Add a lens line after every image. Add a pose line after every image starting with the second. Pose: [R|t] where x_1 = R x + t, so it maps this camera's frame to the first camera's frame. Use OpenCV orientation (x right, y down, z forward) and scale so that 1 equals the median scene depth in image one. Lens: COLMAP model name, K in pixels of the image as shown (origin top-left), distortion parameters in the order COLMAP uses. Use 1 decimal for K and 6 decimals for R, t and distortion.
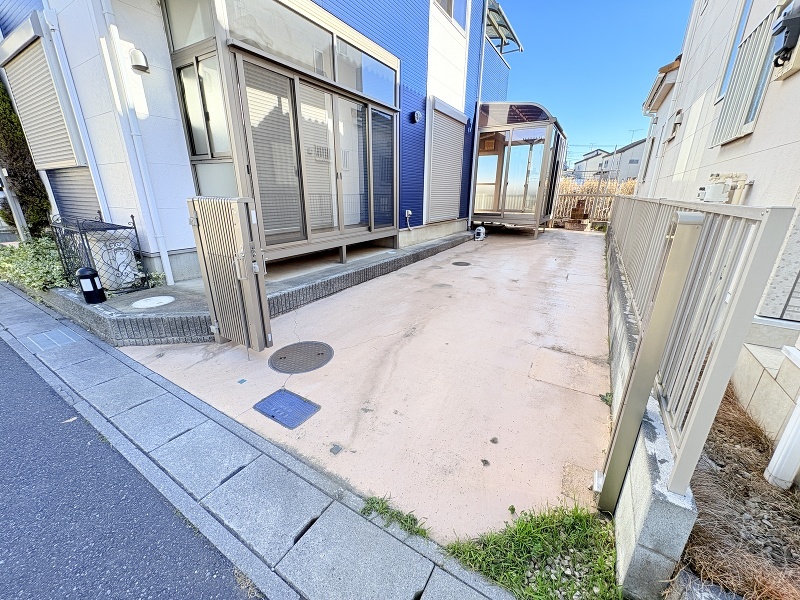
lens RADIAL K [[318.2, 0, 397.9], [0, 318.2, 300.5], [0, 0, 1]] dist [0.001043, -0.000092]
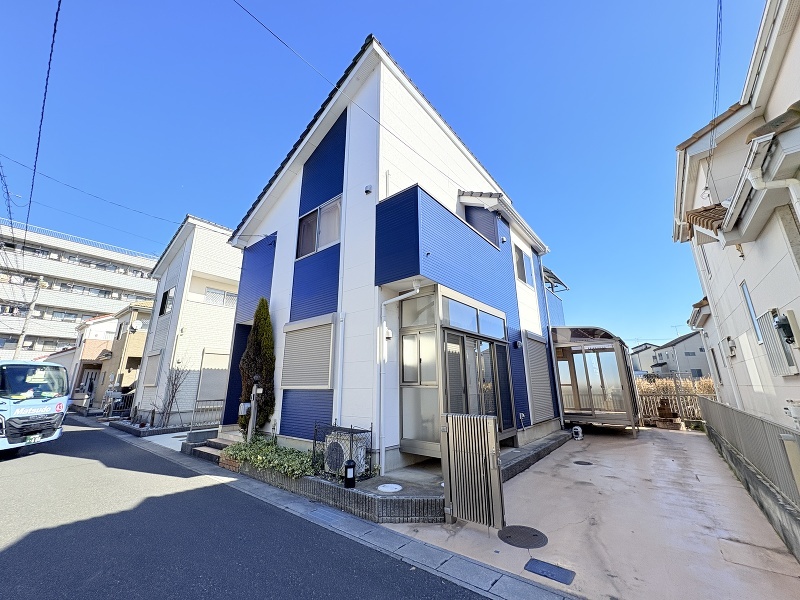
lens RADIAL K [[318.2, 0, 399.3], [0, 318.2, 297.2], [0, 0, 1]] dist [0.001043, -0.000092]
pose [[0.991031, -0.048436, -0.124542, -0.161939], [-0.030206, 0.826678, -0.561864, 0.029281], [0.130171, 0.560587, 0.817801, -0.190584]]
